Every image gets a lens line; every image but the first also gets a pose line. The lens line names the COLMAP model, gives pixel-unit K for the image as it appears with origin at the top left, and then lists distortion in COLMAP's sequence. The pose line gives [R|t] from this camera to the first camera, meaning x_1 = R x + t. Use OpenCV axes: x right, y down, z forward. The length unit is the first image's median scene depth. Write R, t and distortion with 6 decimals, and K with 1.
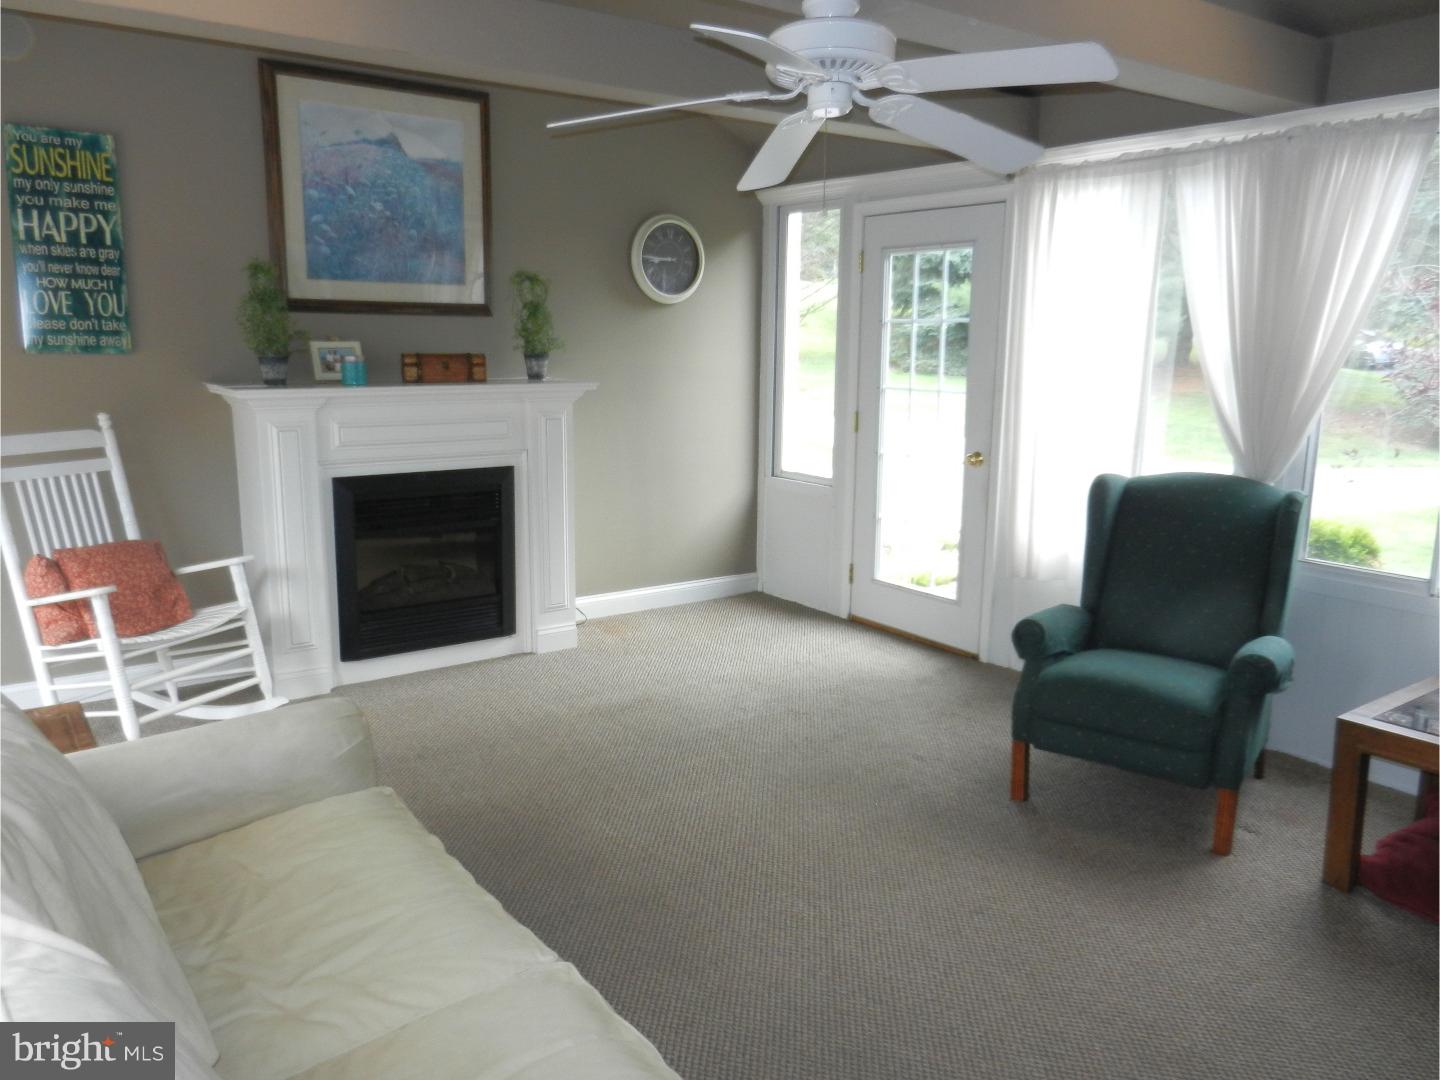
lens RADIAL K [[1063.2, 0, 716.2], [0, 1063.2, 550.0], [0, 0, 1]] dist [-0.008269, 0.016691]
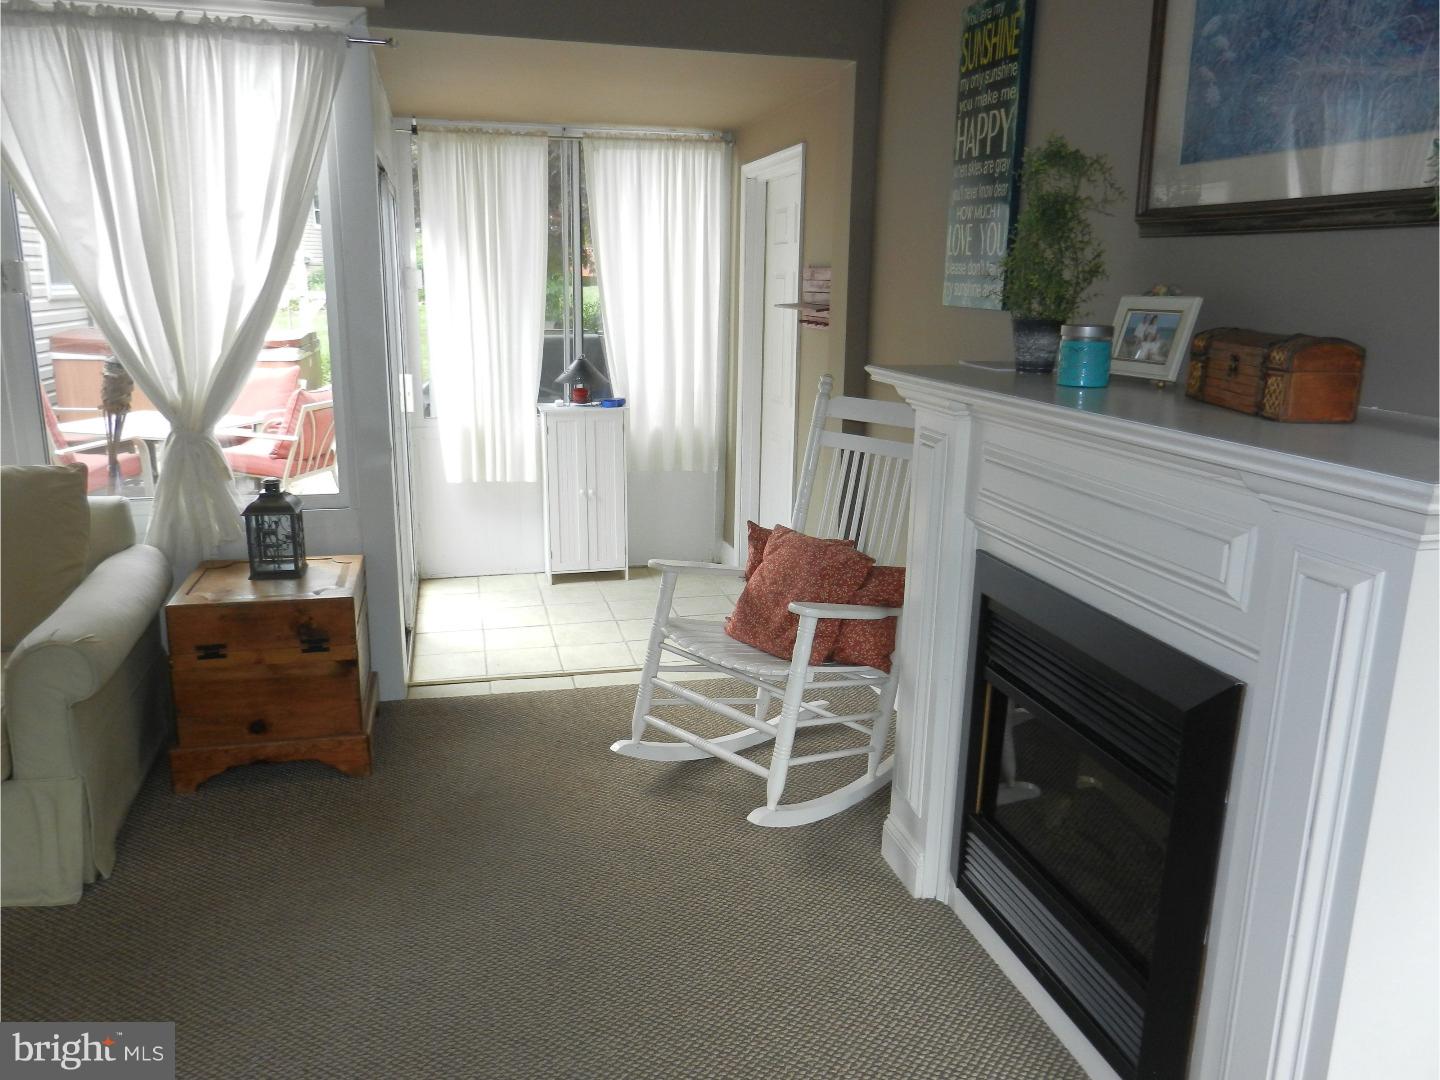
lens RADIAL K [[1063.2, 0, 720.5], [0, 1063.2, 543.0], [0, 0, 1]] dist [-0.008269, 0.016691]
pose [[-0.349514, 0.214309, -0.912092, 0.179983], [-0.205642, 0.932204, 0.297837, -0.217569], [0.914085, 0.291663, -0.281747, 1.102281]]
